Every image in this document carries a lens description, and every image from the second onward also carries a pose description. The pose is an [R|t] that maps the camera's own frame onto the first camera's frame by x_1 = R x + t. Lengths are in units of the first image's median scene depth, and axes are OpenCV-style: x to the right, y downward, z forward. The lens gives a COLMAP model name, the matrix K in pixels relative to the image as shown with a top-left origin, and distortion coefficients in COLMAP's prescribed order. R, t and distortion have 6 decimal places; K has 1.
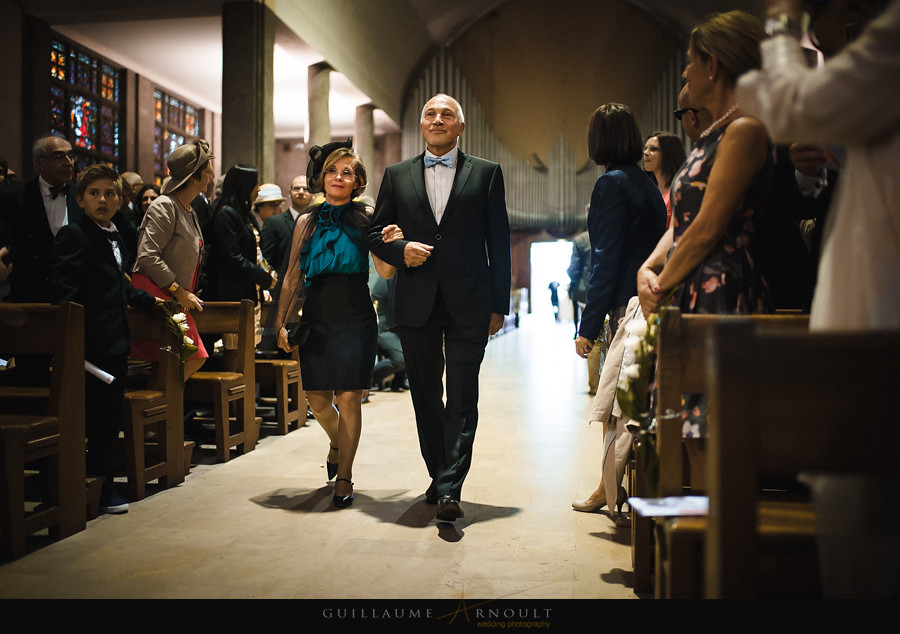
lens RADIAL K [[932.7, 0, 450.0], [0, 932.7, 317.0], [0, 0, 1]] dist [-0.079684, 0.051084]
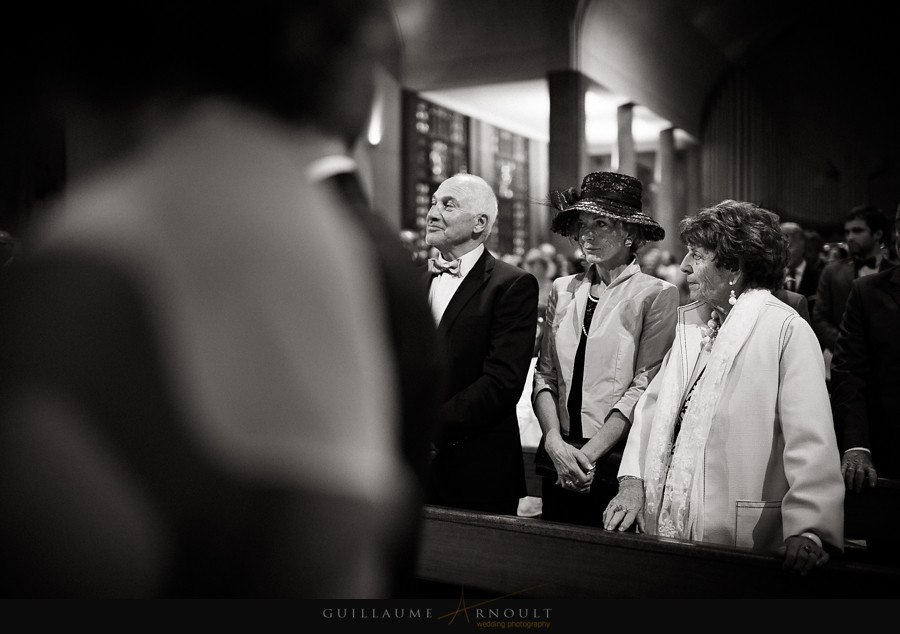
lens RADIAL K [[932.7, 0, 450.0], [0, 932.7, 317.0], [0, 0, 1]] dist [-0.079684, 0.051084]
pose [[0.944209, -0.004020, -0.329323, 0.044635], [0.006619, 0.999955, 0.006772, -0.002208], [0.329281, -0.008574, 0.944193, -0.233714]]
